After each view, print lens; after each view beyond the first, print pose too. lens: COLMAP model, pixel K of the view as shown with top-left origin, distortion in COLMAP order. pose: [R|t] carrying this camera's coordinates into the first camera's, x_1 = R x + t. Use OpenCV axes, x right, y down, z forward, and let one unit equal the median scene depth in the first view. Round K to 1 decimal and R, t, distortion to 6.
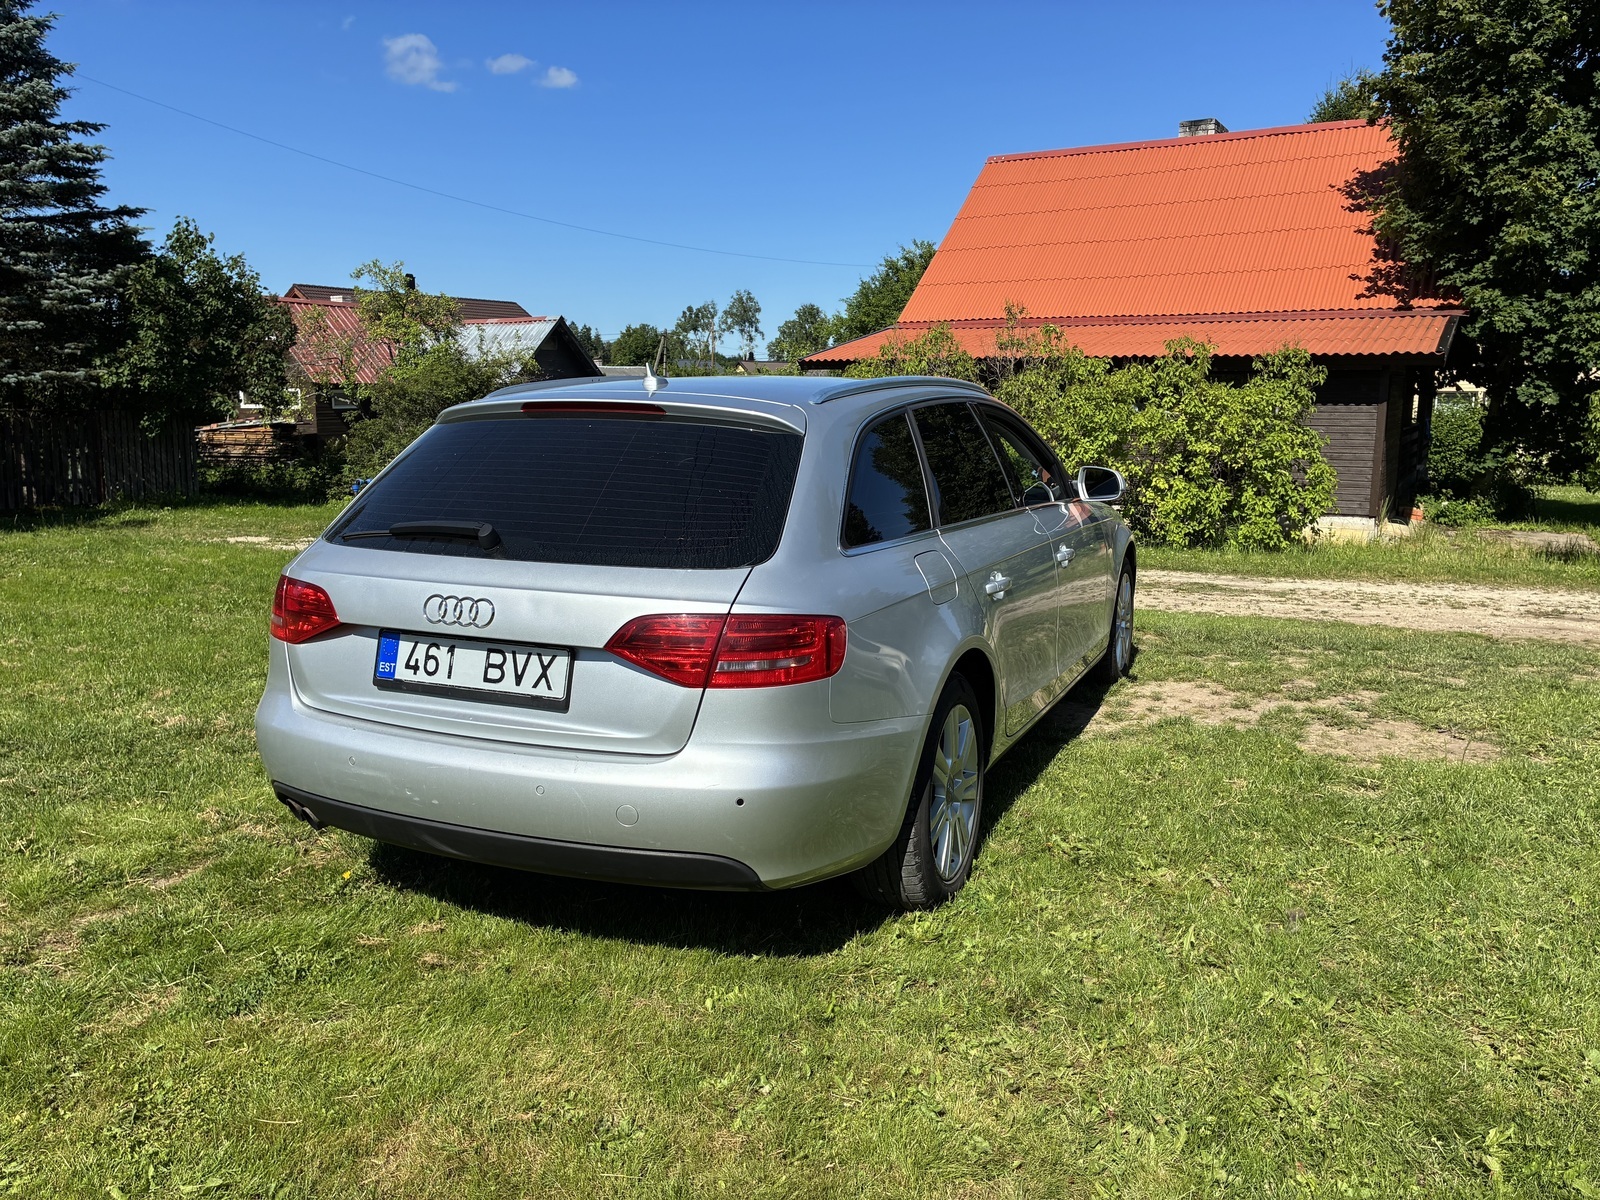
lens RADIAL K [[1216.9, 0, 800.0], [0, 1216.9, 600.0], [0, 0, 1]] dist [0.027361, -0.041986]
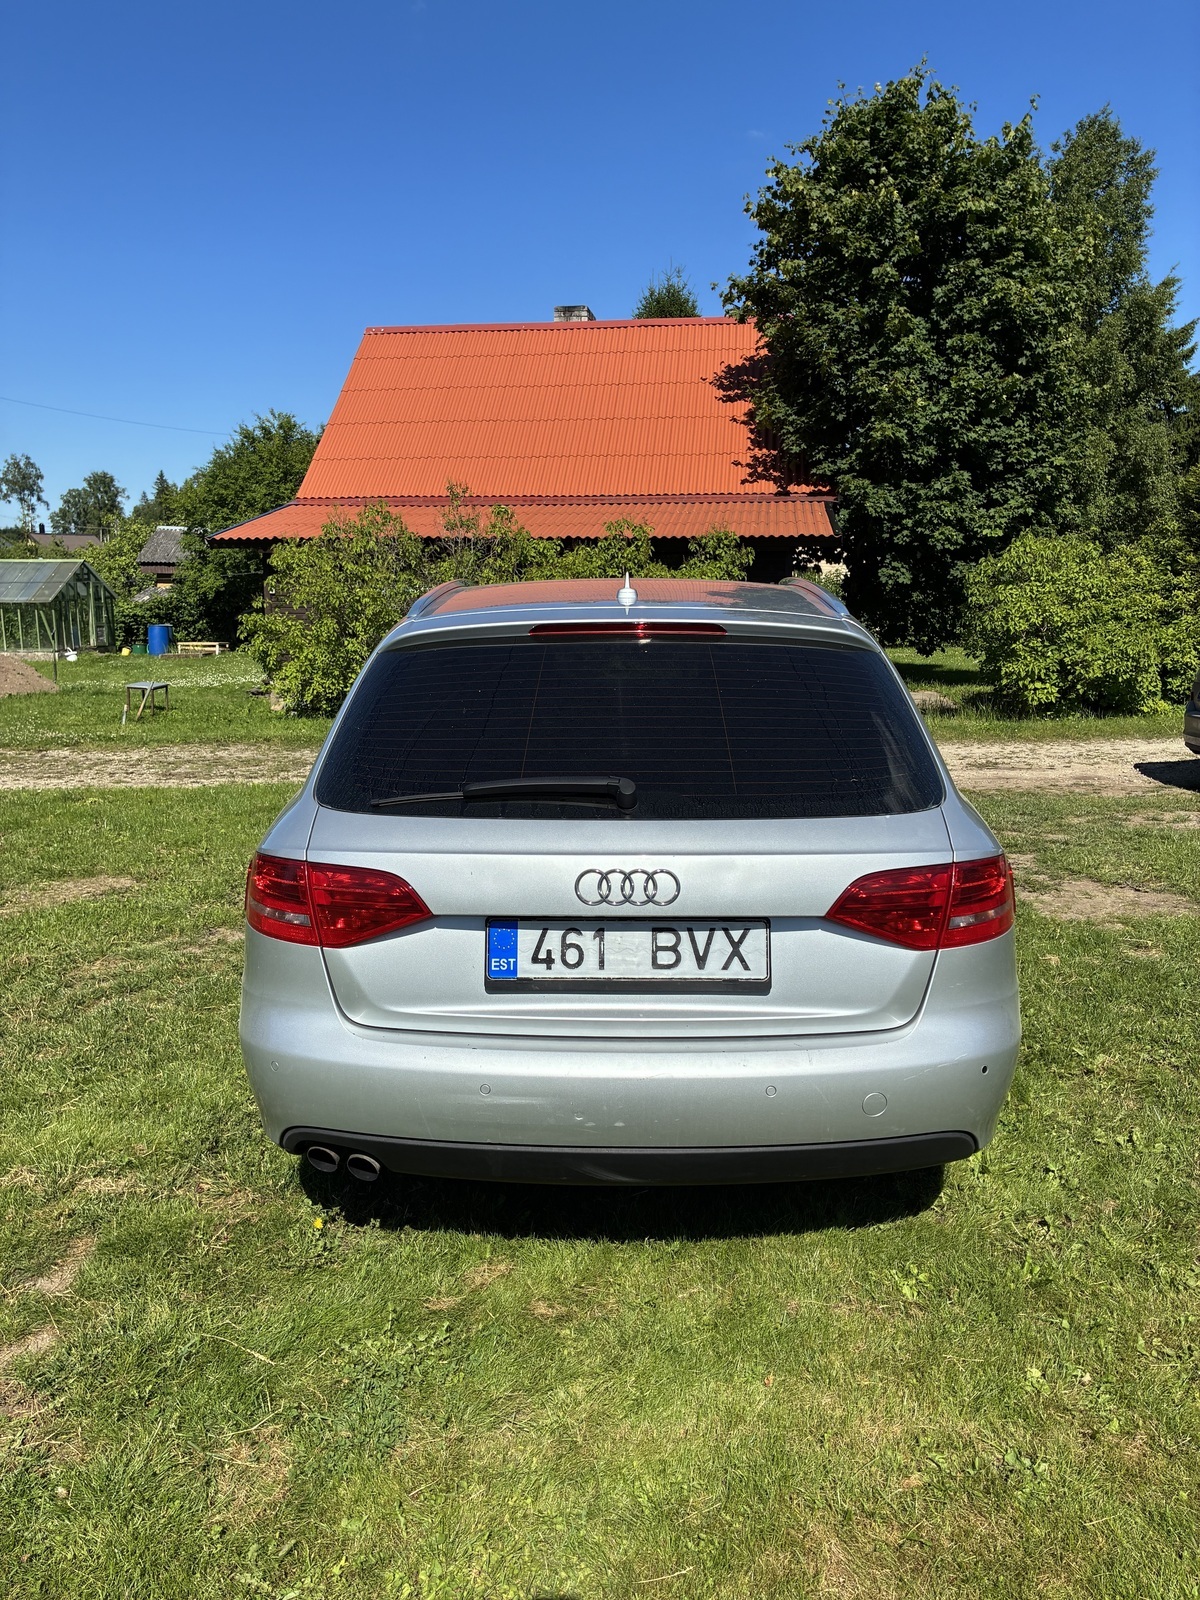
lens RADIAL K [[1216.9, 0, 600.0], [0, 1216.9, 800.0], [0, 0, 1]] dist [0.027361, -0.041986]
pose [[0.927142, -0.075975, 0.366927, -0.104629], [0.068489, 0.997093, 0.033401, -0.013727], [-0.368398, -0.005837, 0.929650, 0.044358]]
